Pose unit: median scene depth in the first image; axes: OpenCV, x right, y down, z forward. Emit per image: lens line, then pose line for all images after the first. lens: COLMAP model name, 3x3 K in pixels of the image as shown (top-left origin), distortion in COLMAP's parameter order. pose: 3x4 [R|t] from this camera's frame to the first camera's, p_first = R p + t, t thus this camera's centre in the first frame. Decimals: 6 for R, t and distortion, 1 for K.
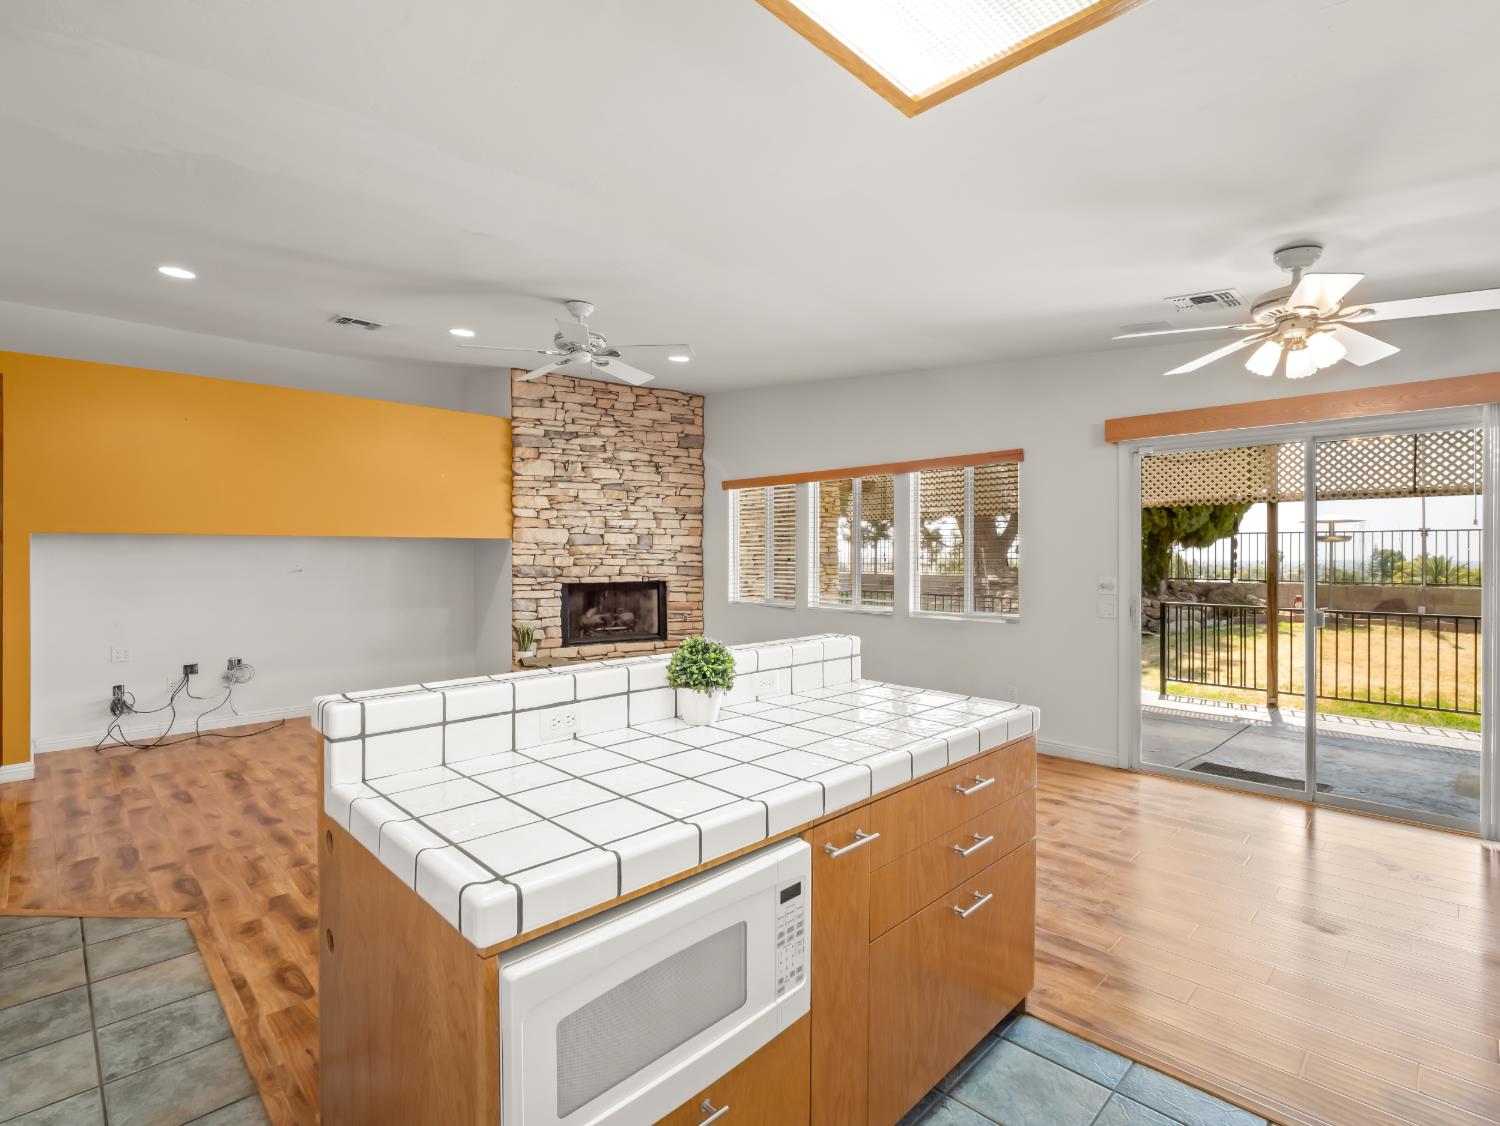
lens RADIAL K [[726.9, 0, 754.1], [0, 726.9, 561.8], [0, 0, 1]] dist [-0.009504, -0.003525]
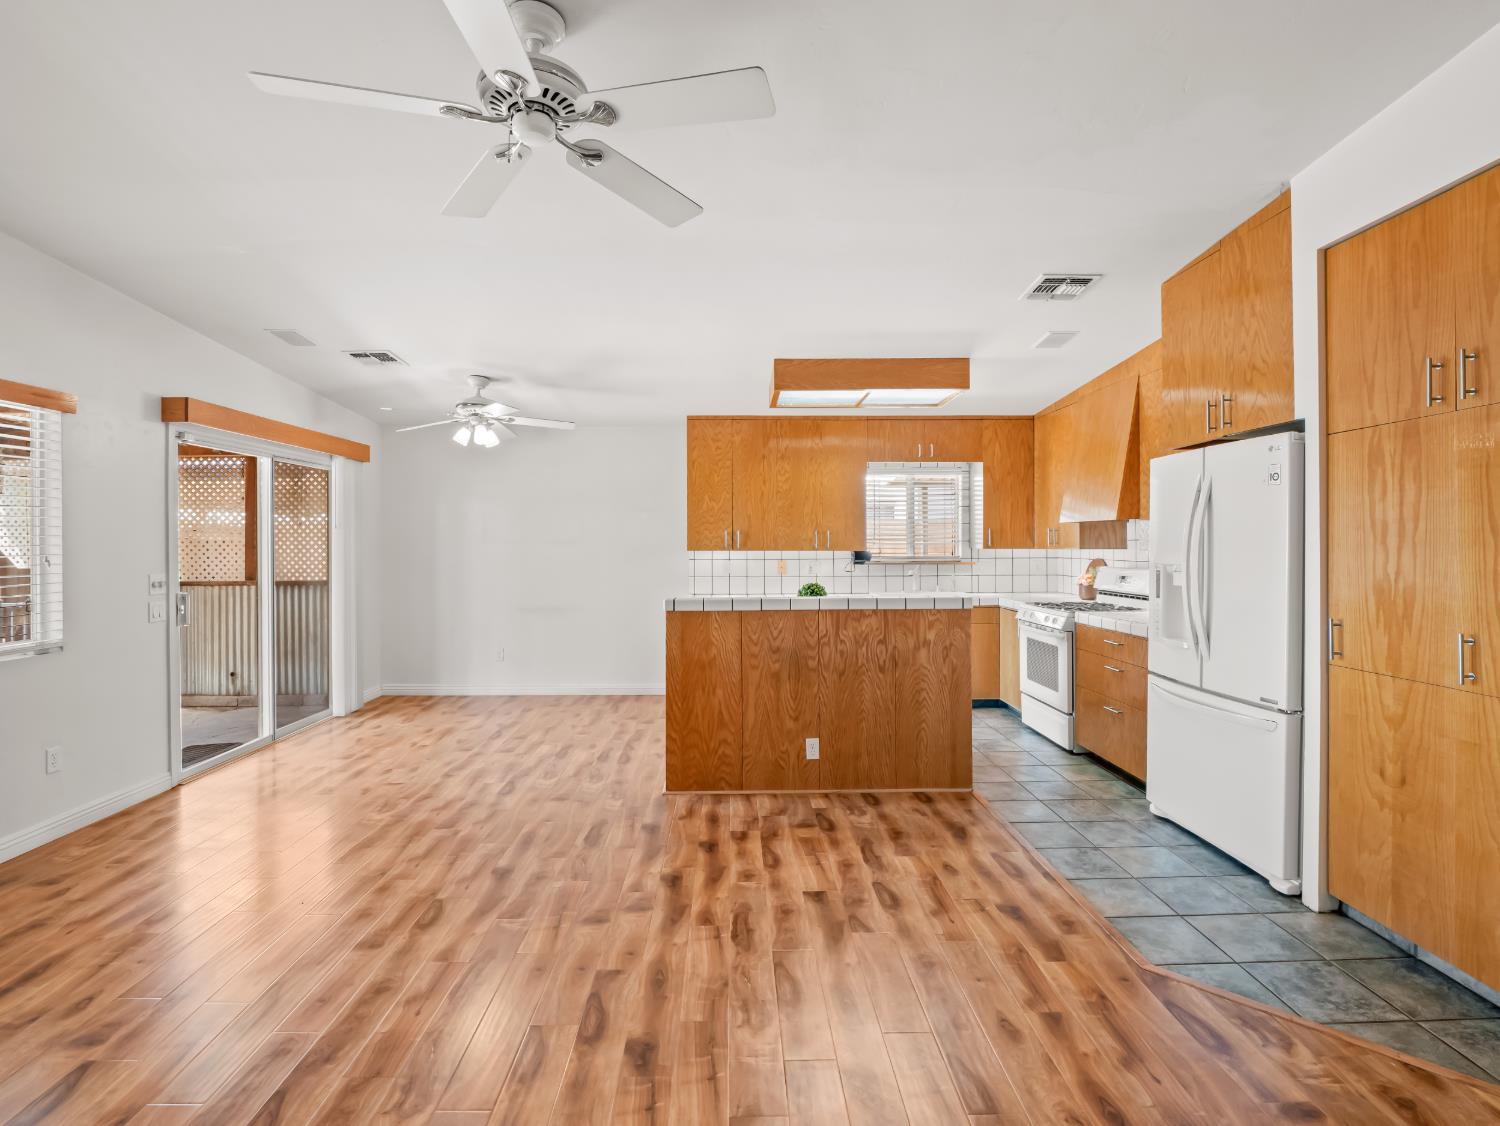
lens RADIAL K [[726.9, 0, 736.1], [0, 726.9, 546.3], [0, 0, 1]] dist [-0.009504, -0.003525]
pose [[-0.713243, 0.000220, 0.700917, -0.434947], [0.010709, 0.999887, 0.010583, -0.008807], [-0.700835, 0.015054, -0.713165, 0.817988]]
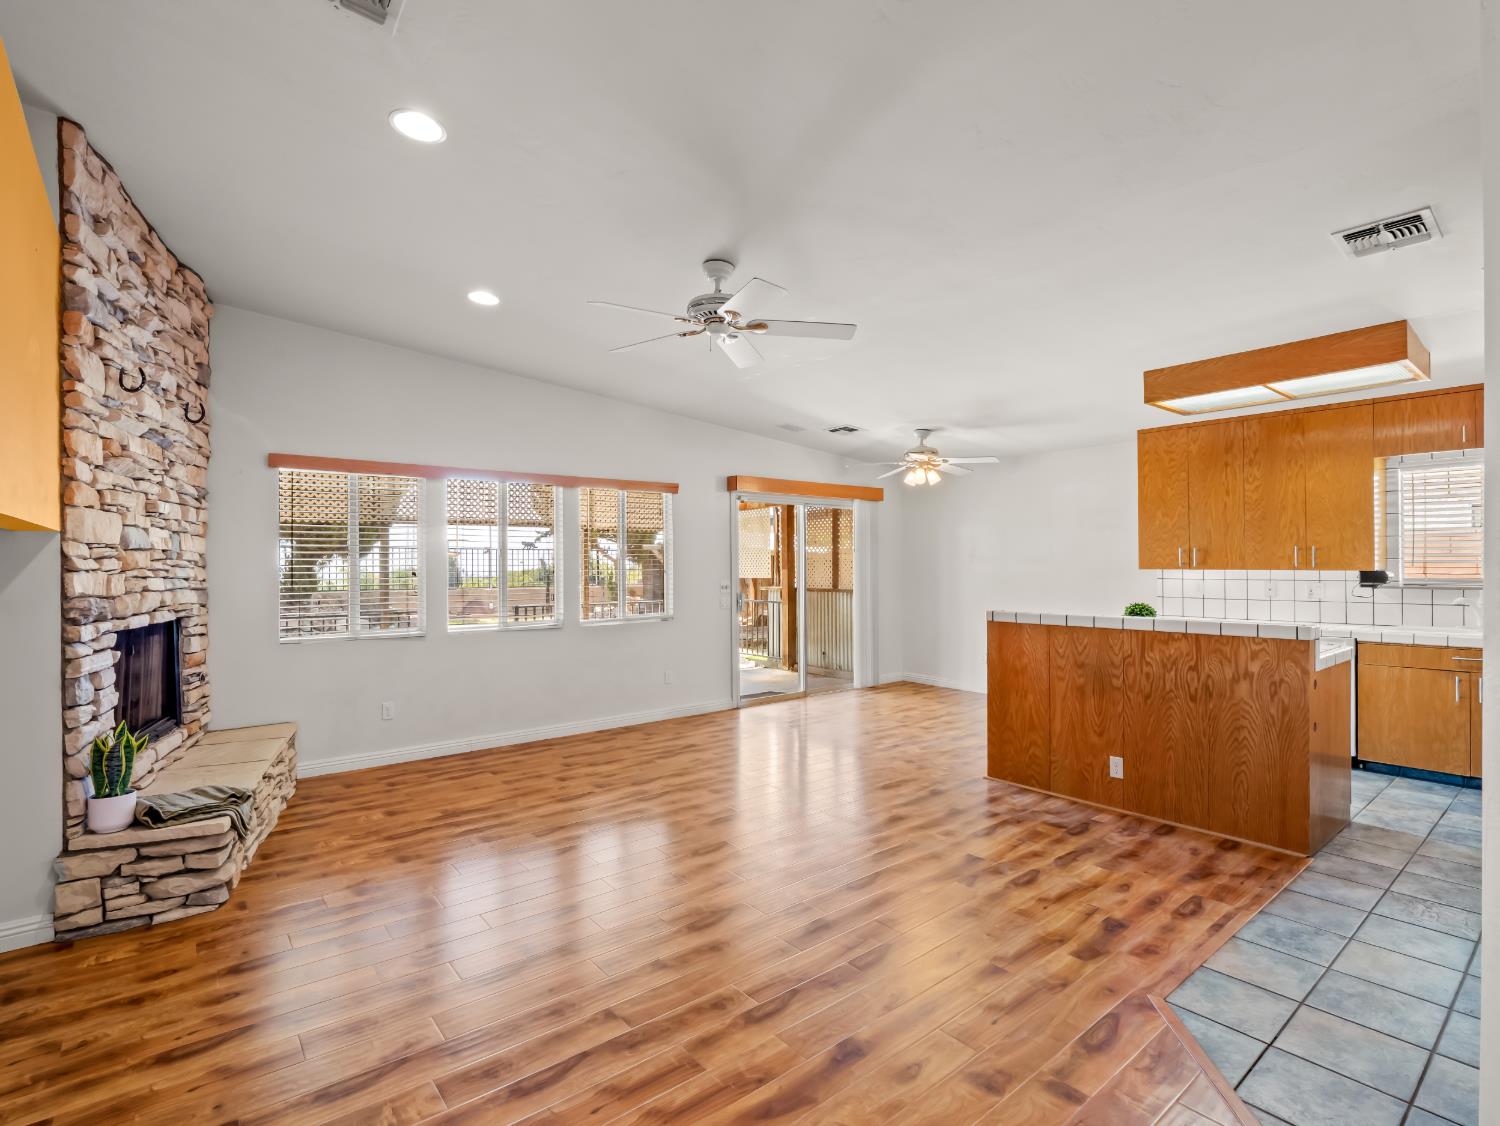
lens RADIAL K [[726.9, 0, 744.1], [0, 726.9, 567.3], [0, 0, 1]] dist [-0.009504, -0.003525]
pose [[0.110667, -0.006031, 0.993839, -0.699388], [0.015716, 0.999867, 0.004318, -0.007786], [-0.993733, 0.015142, 0.110747, 0.578354]]
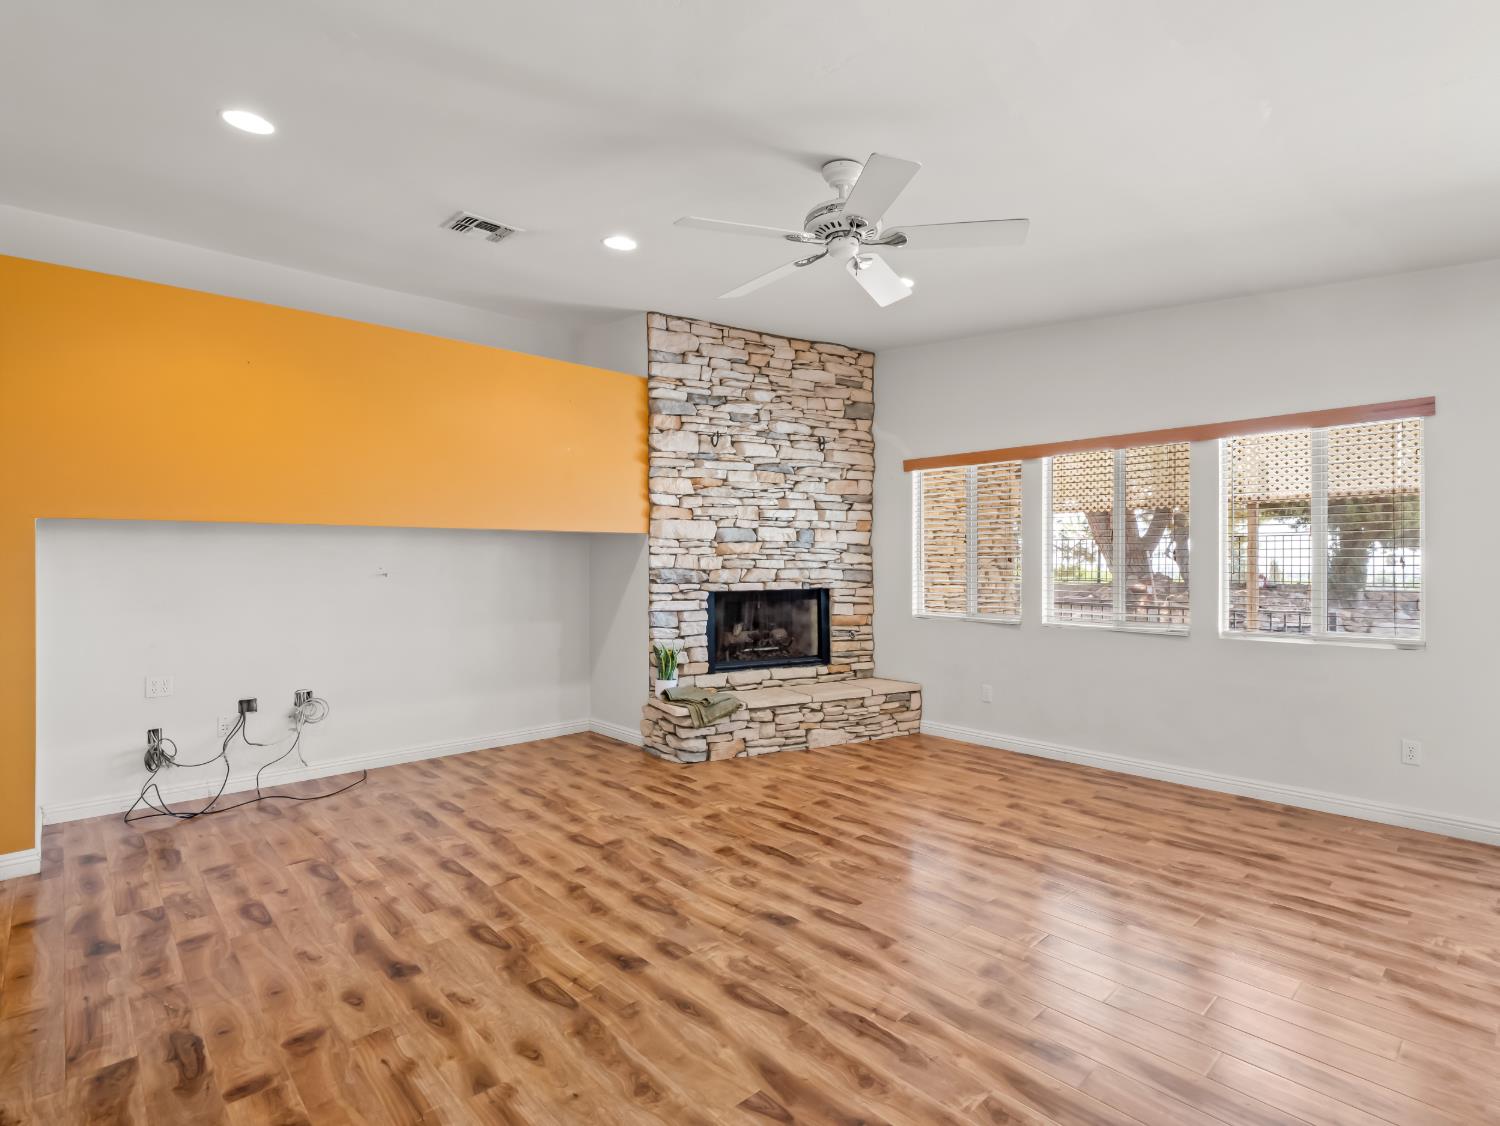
lens RADIAL K [[754.3, 0, 748.4], [0, 754.3, 569.3], [0, 0, 1]] dist [-0.002189, -0.006206]
pose [[0.999078, -0.001167, -0.042917, -0.194896], [0.001095, 0.999998, -0.001708, 0.007828], [0.042919, 0.001659, 0.999077, 0.206485]]
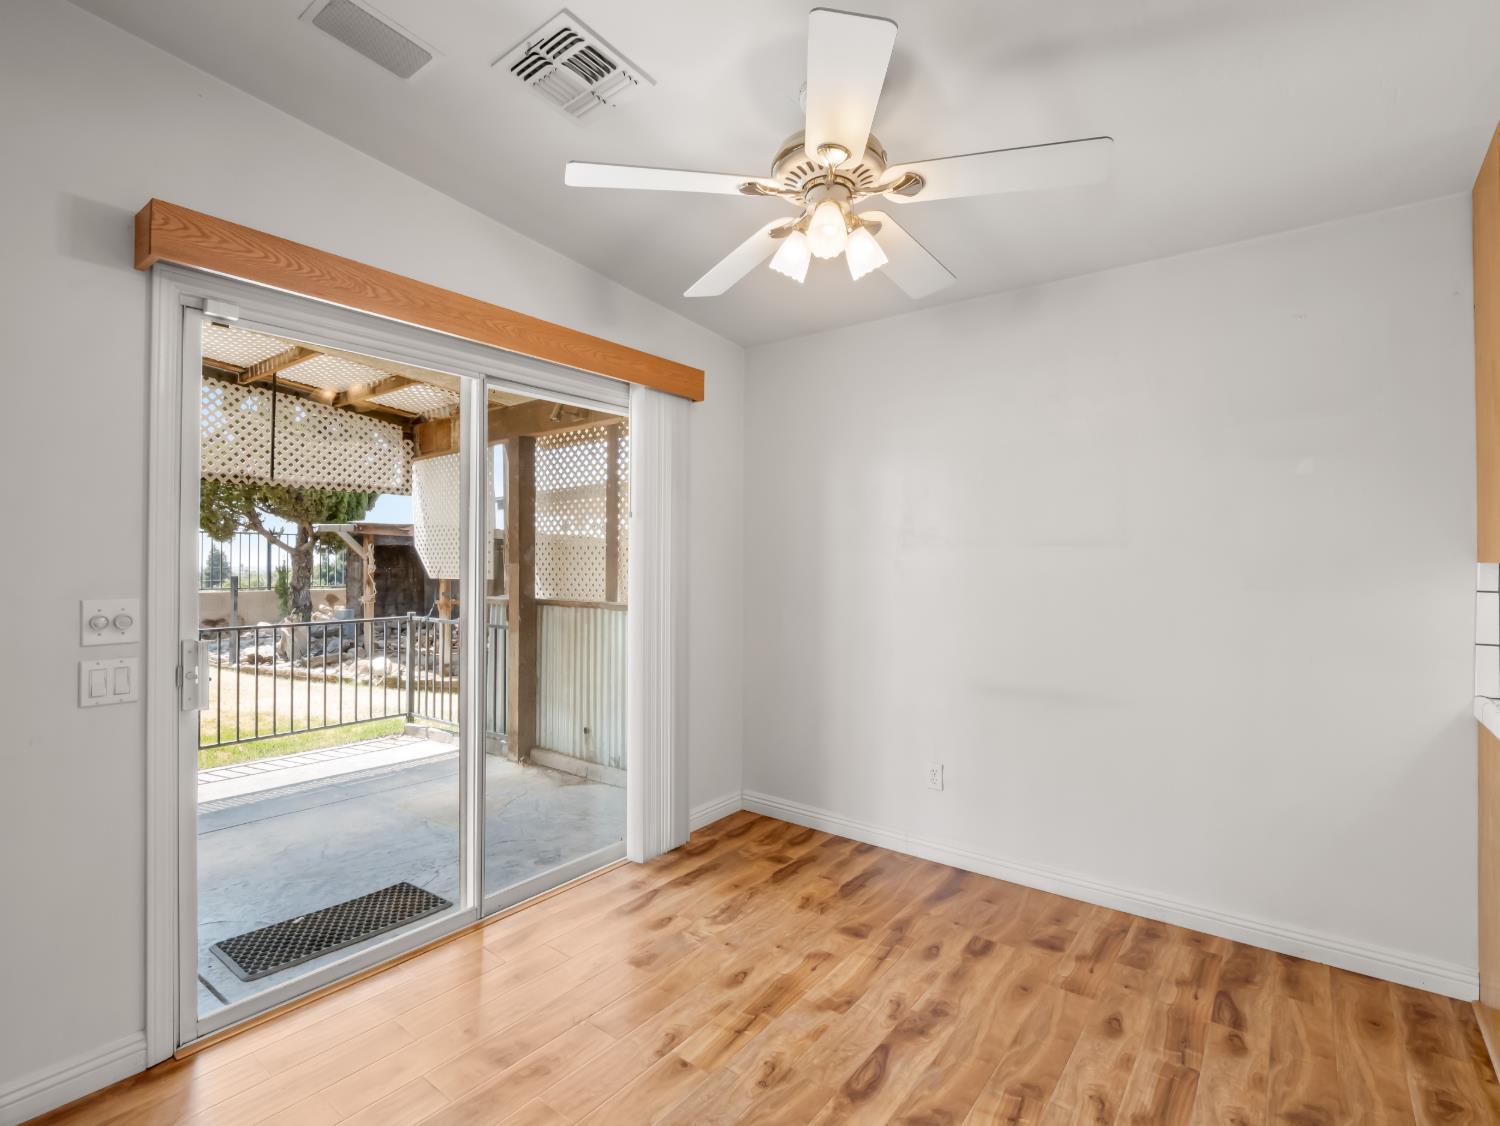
lens RADIAL K [[715.8, 0, 769.6], [0, 715.8, 560.7], [0, 0, 1]] dist [-0.020433, 0.000662]
pose [[-0.130434, 0.001121, 0.991456, 0.051176], [0.007827, 0.999969, -0.000101, 0.002751], [-0.991426, 0.007747, -0.130439, 0.499076]]
